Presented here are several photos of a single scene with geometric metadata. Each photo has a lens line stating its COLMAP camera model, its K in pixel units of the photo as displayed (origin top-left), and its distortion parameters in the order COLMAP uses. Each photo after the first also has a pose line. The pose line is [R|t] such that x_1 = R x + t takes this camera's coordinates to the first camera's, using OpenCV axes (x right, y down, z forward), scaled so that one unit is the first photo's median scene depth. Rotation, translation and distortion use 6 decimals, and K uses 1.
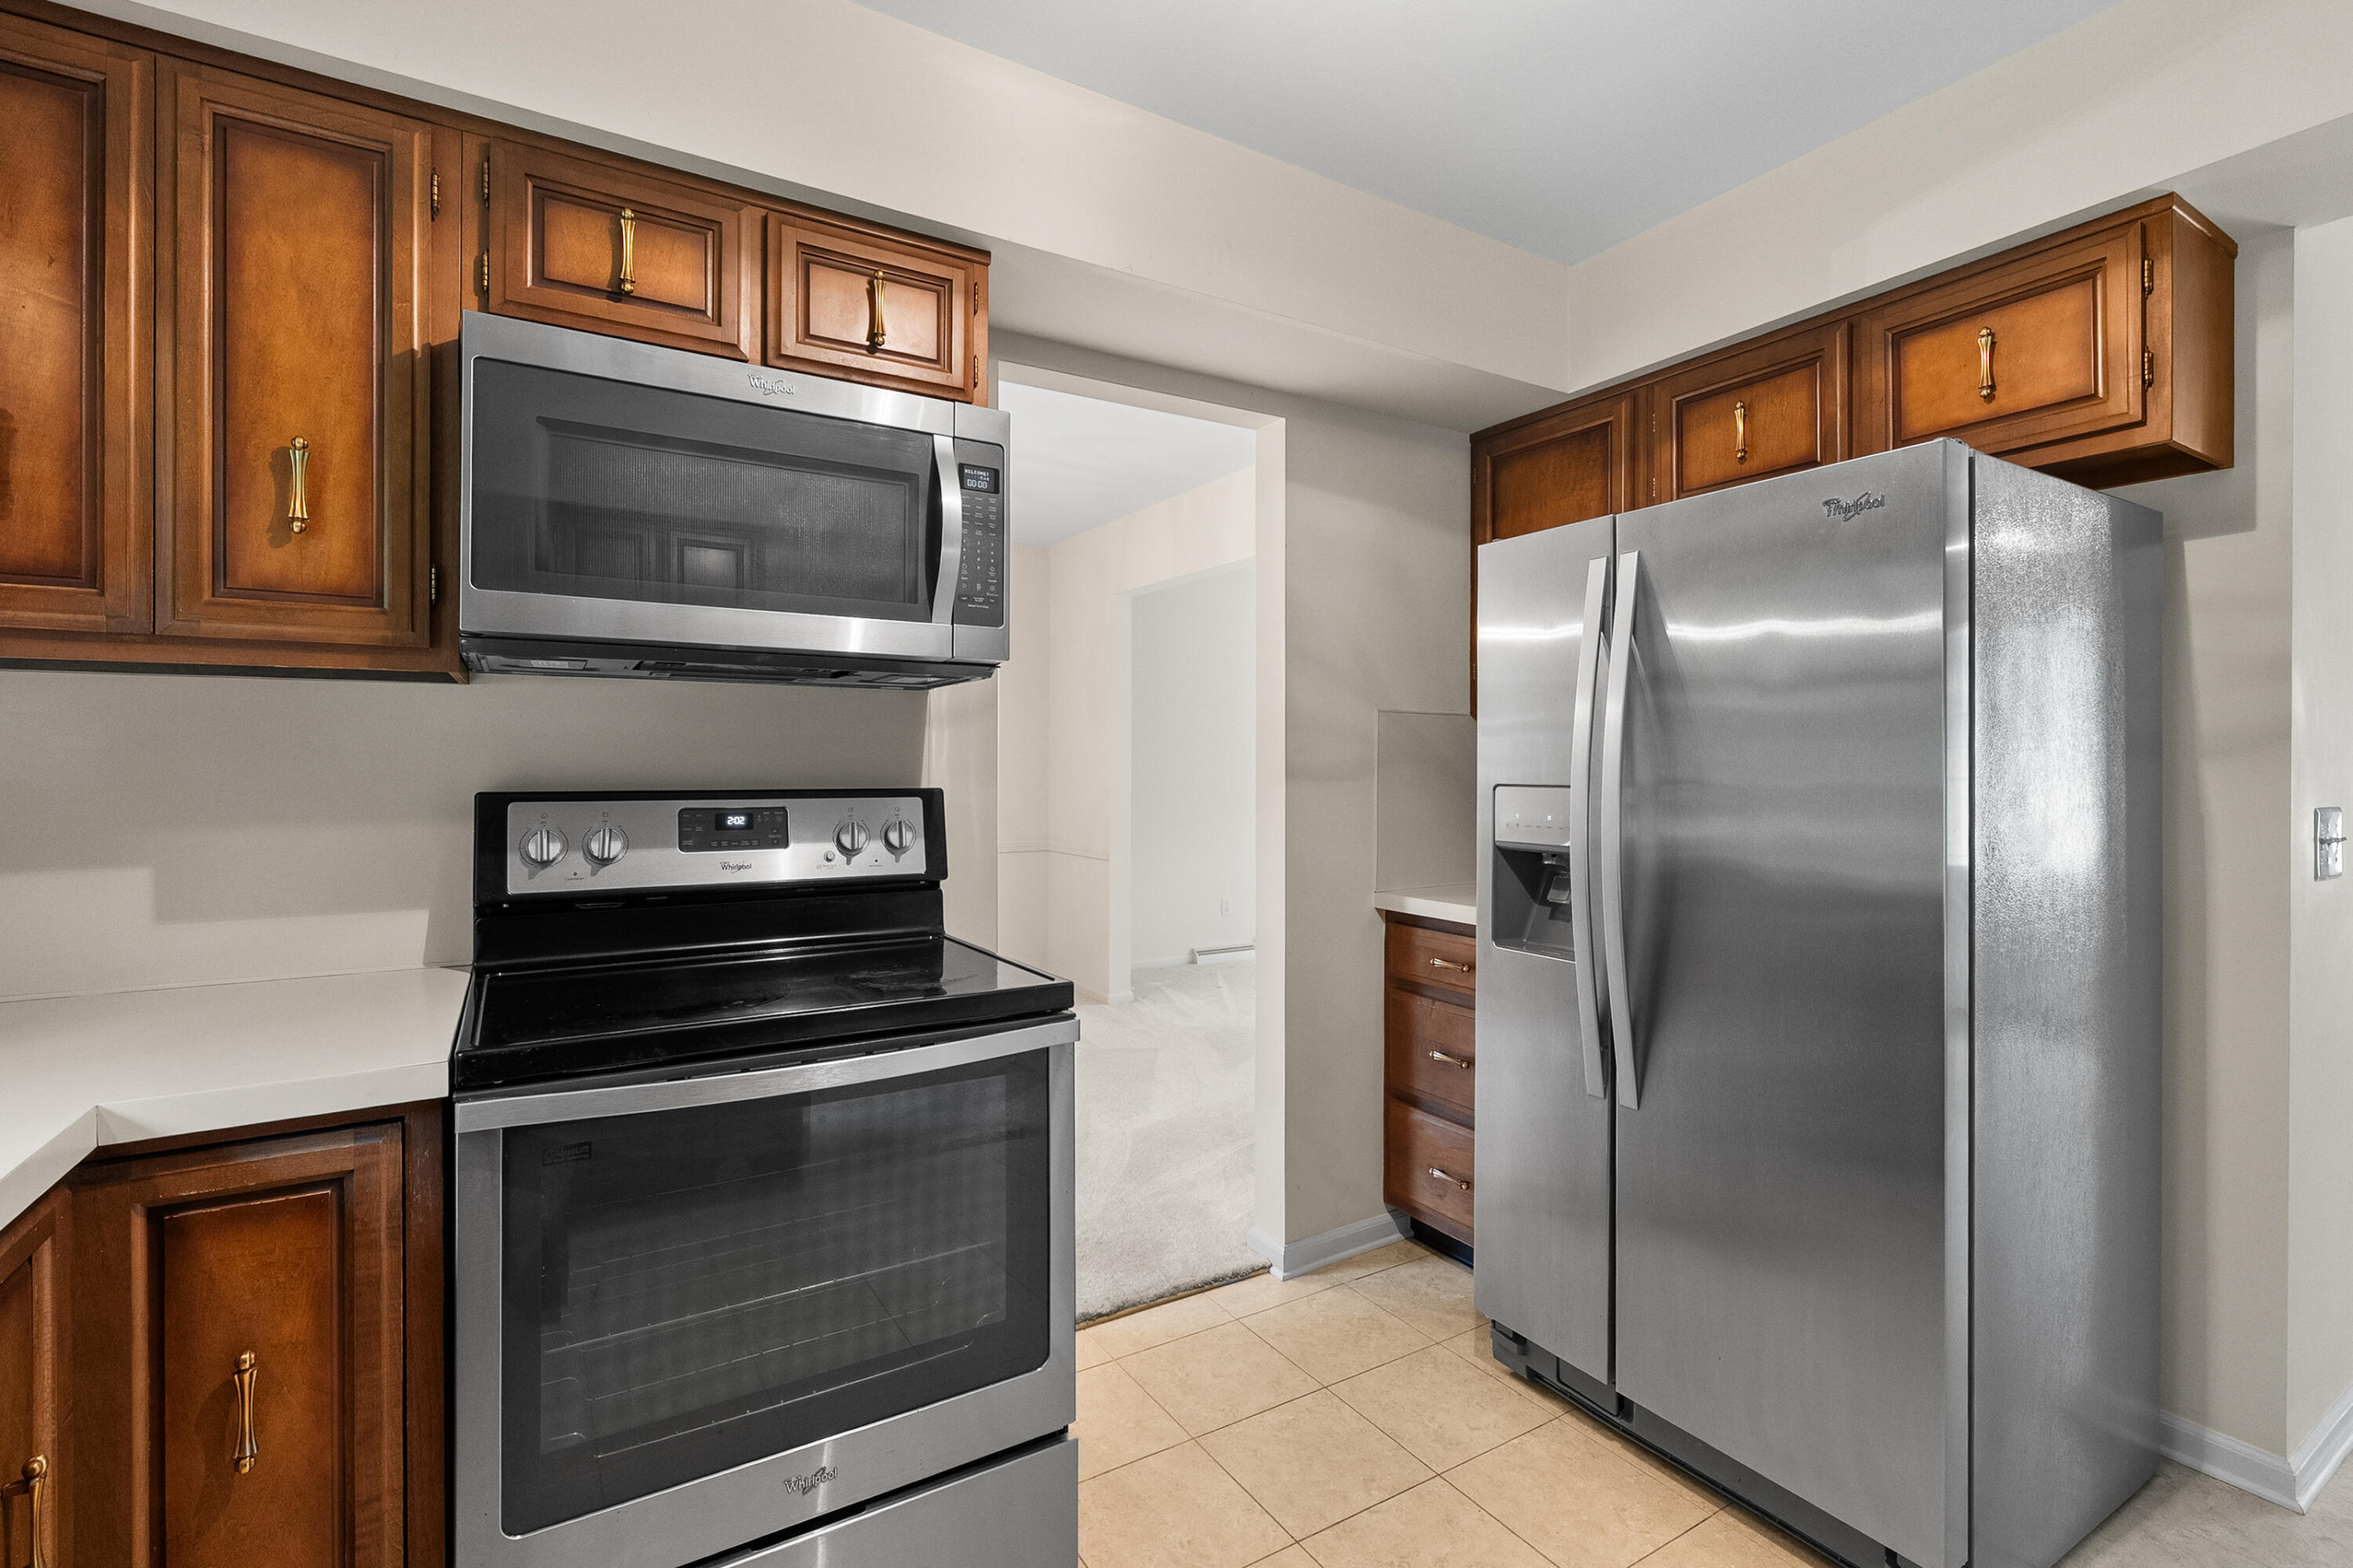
lens RADIAL K [[1060.0, 0, 1171.4], [0, 1060.0, 764.1], [0, 0, 1]] dist [-0.004128, 0.000559]
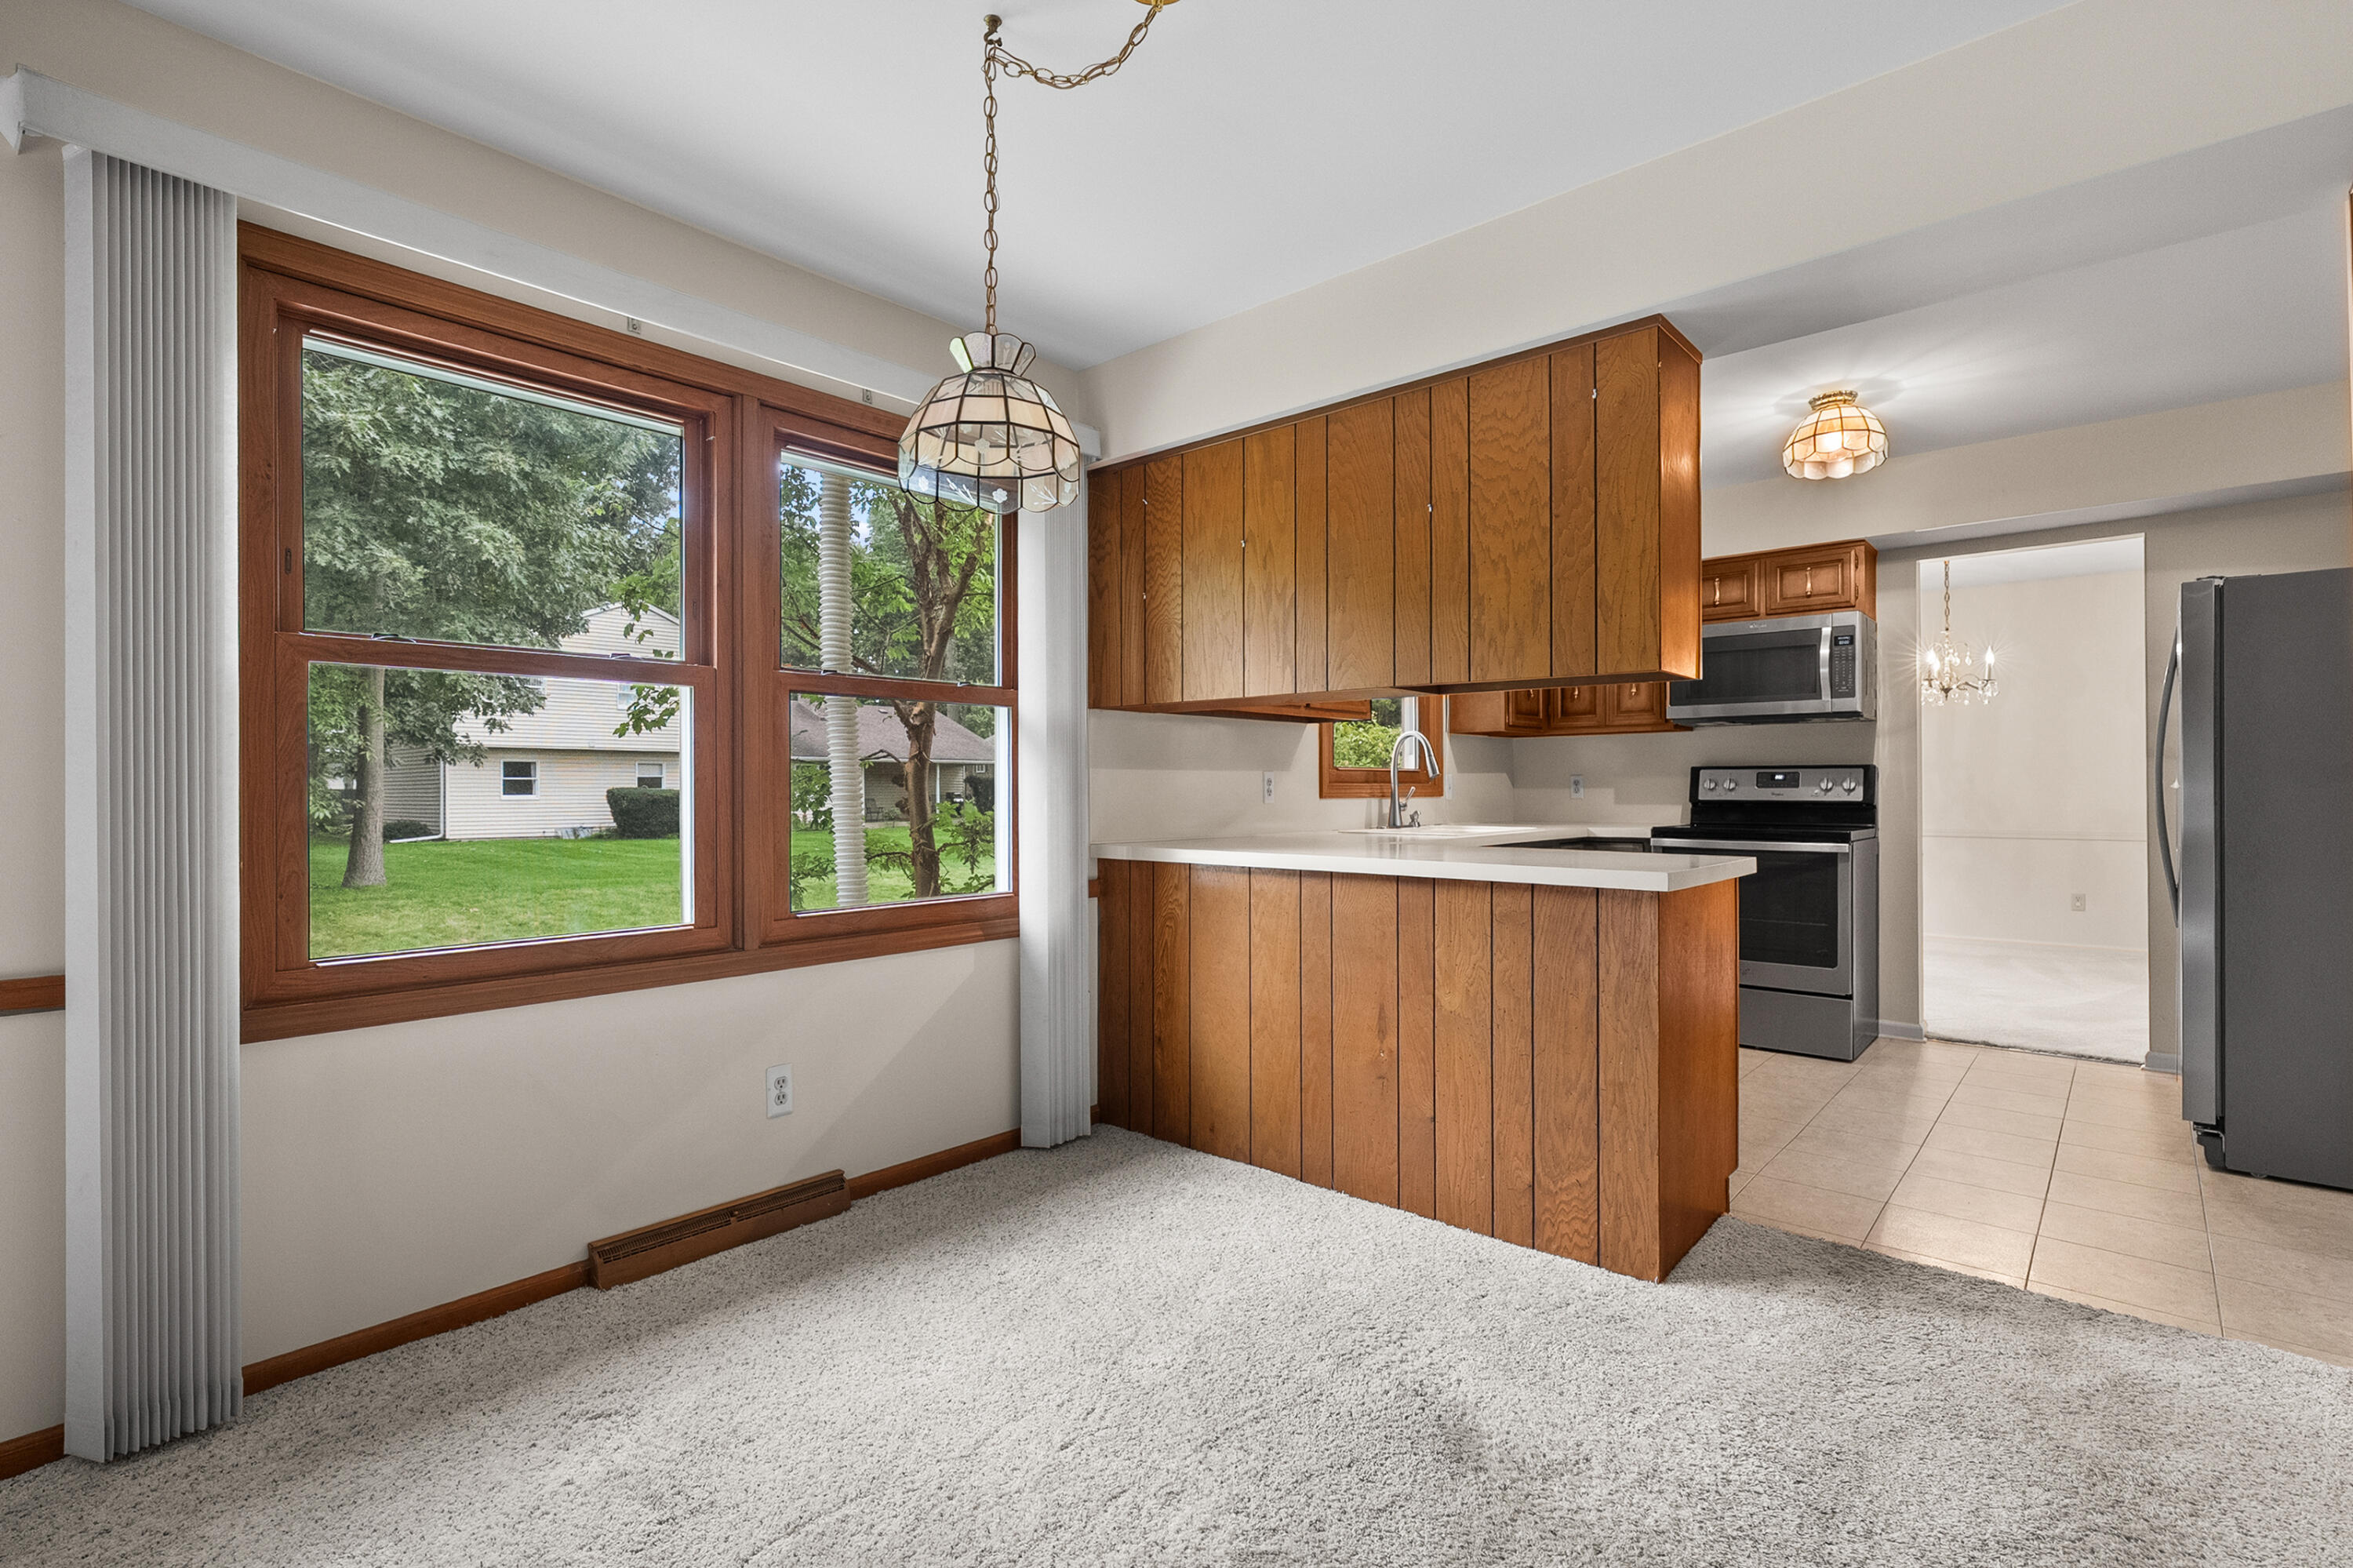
lens RADIAL K [[1075.8, 0, 1176.5], [0, 1075.8, 784.0], [0, 0, 1]] dist [-0.003825, 0.000474]
pose [[0.293351, -0.002432, -0.956002, 1.866862], [0.001272, 0.999997, -0.002154, 0.081729], [0.956004, -0.000584, 0.293353, -1.330296]]
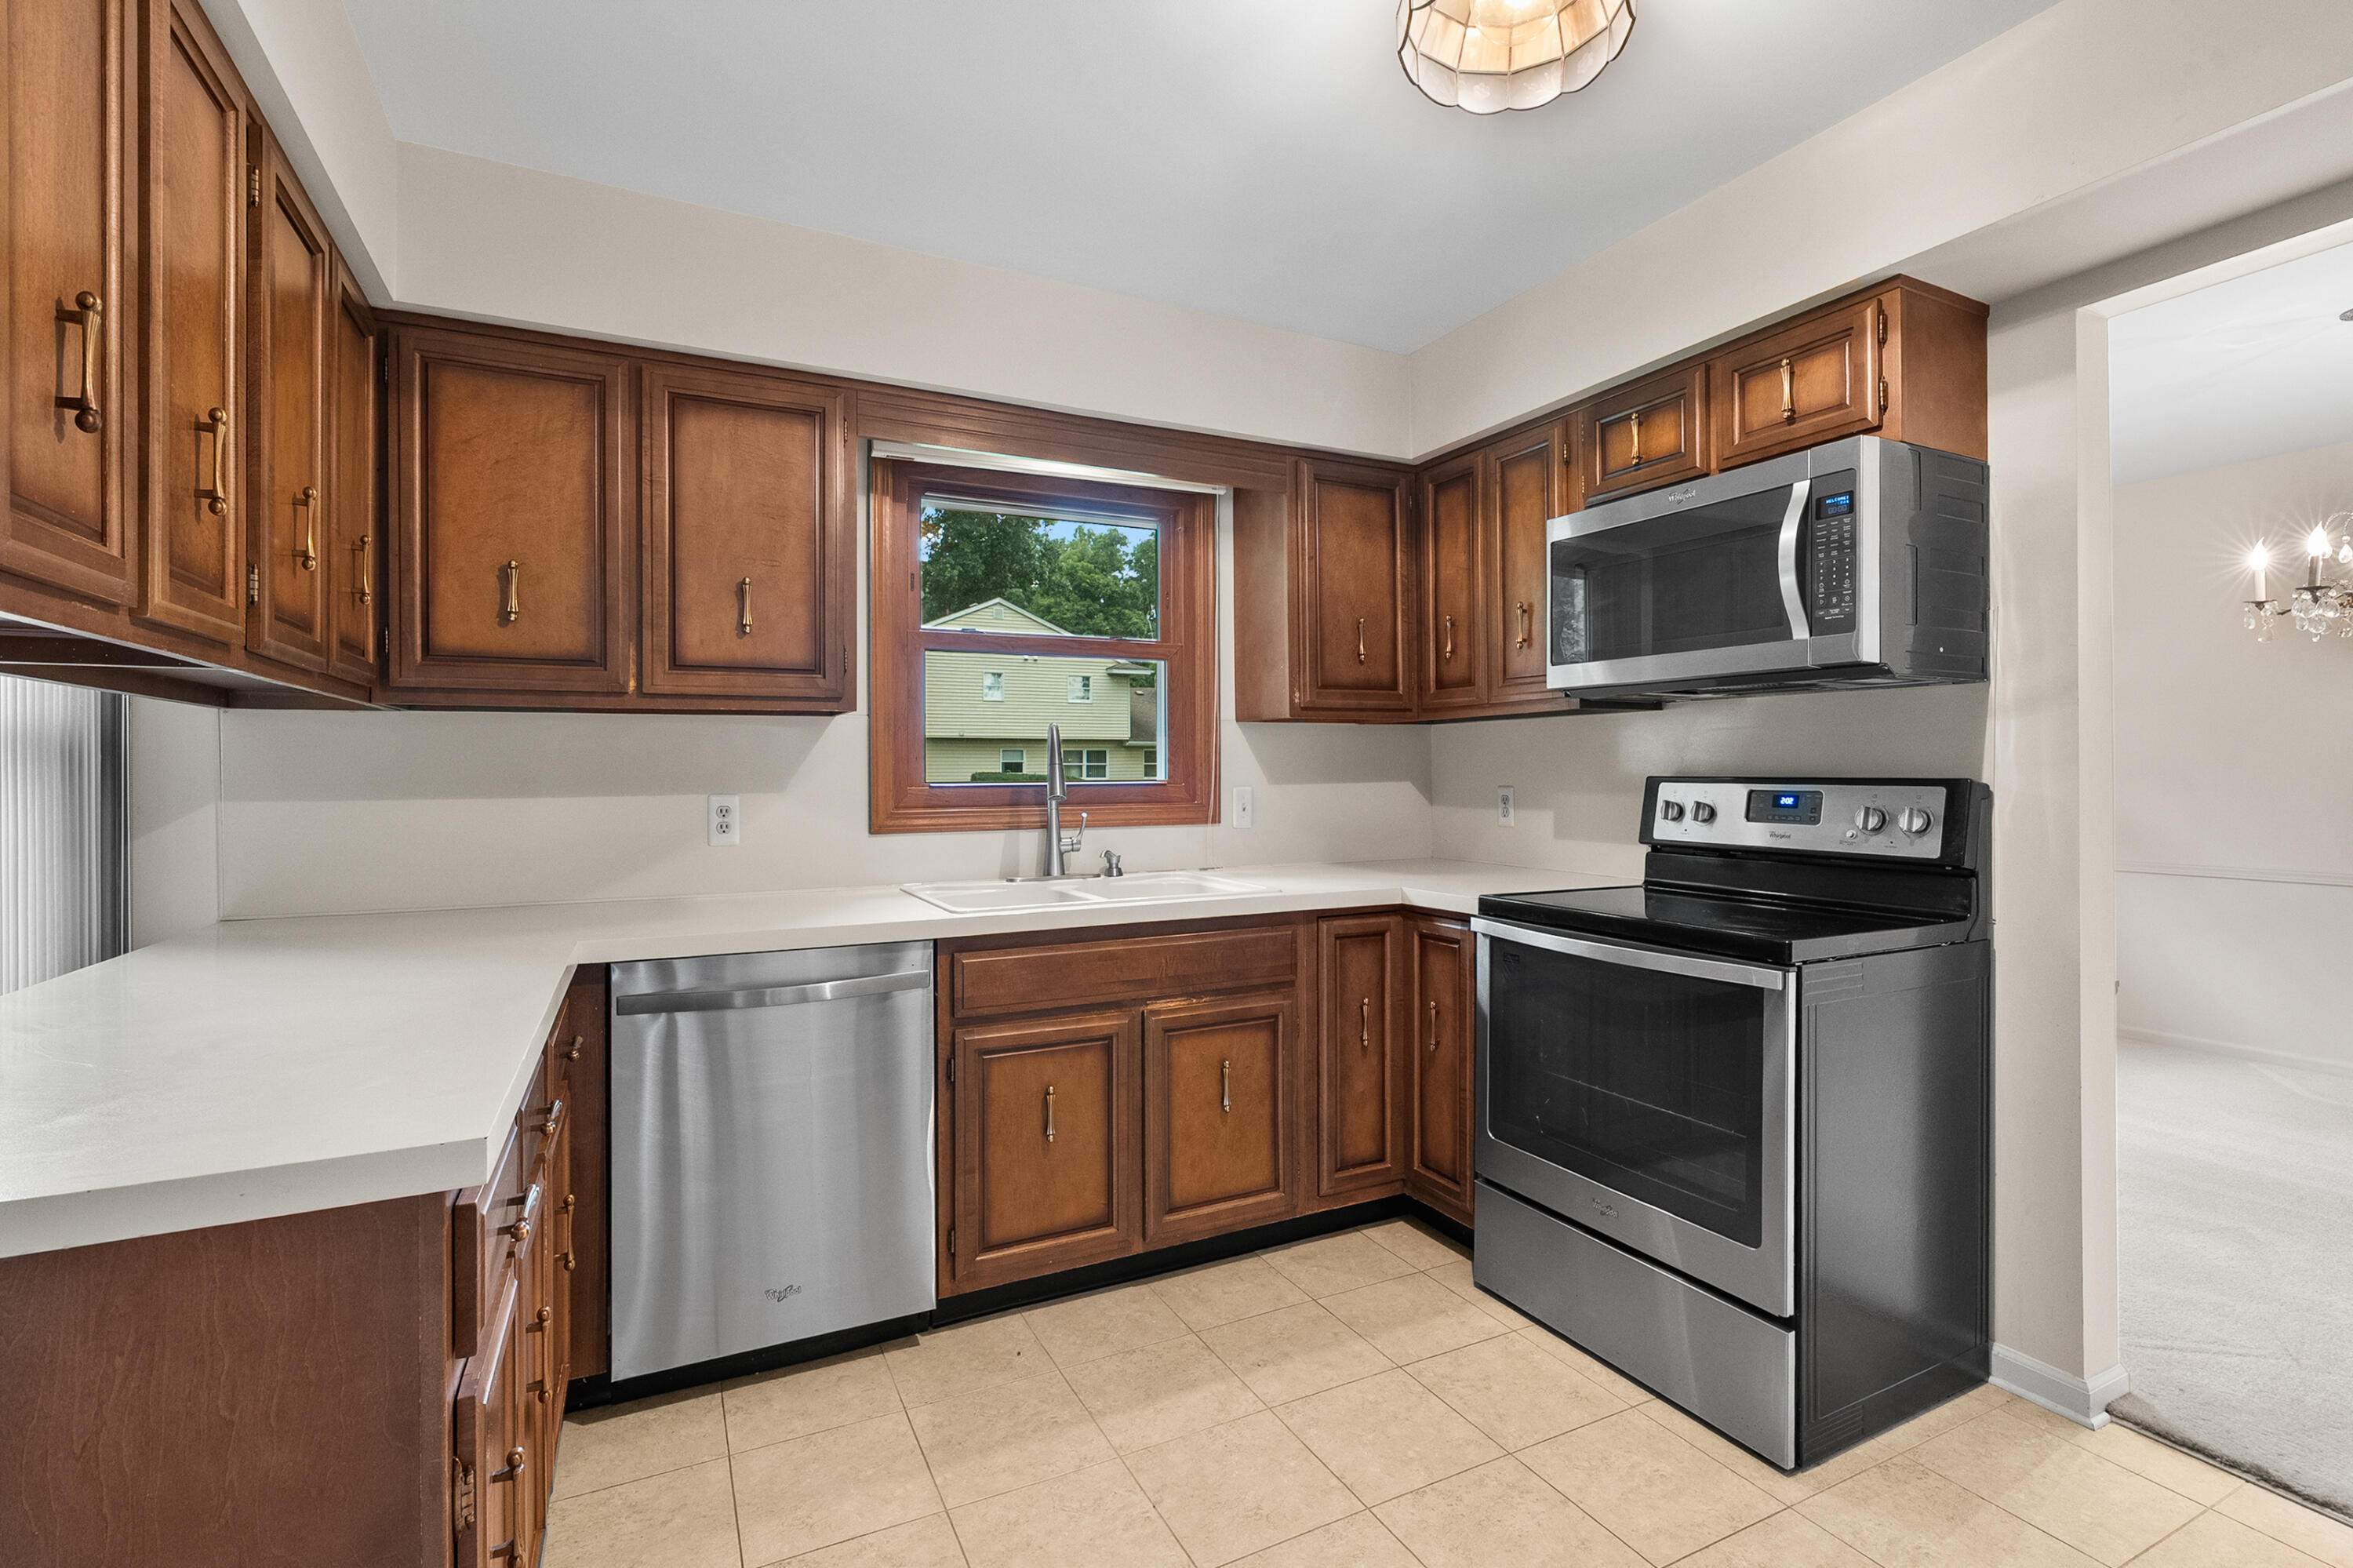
lens RADIAL K [[1060.0, 0, 1171.4], [0, 1060.0, 764.1], [0, 0, 1]] dist [-0.004128, 0.000559]
pose [[-0.086326, -0.002854, -0.996263, 1.043863], [0.004510, 0.999985, -0.003255, 0.010409], [0.996257, -0.004774, -0.086311, 0.394811]]
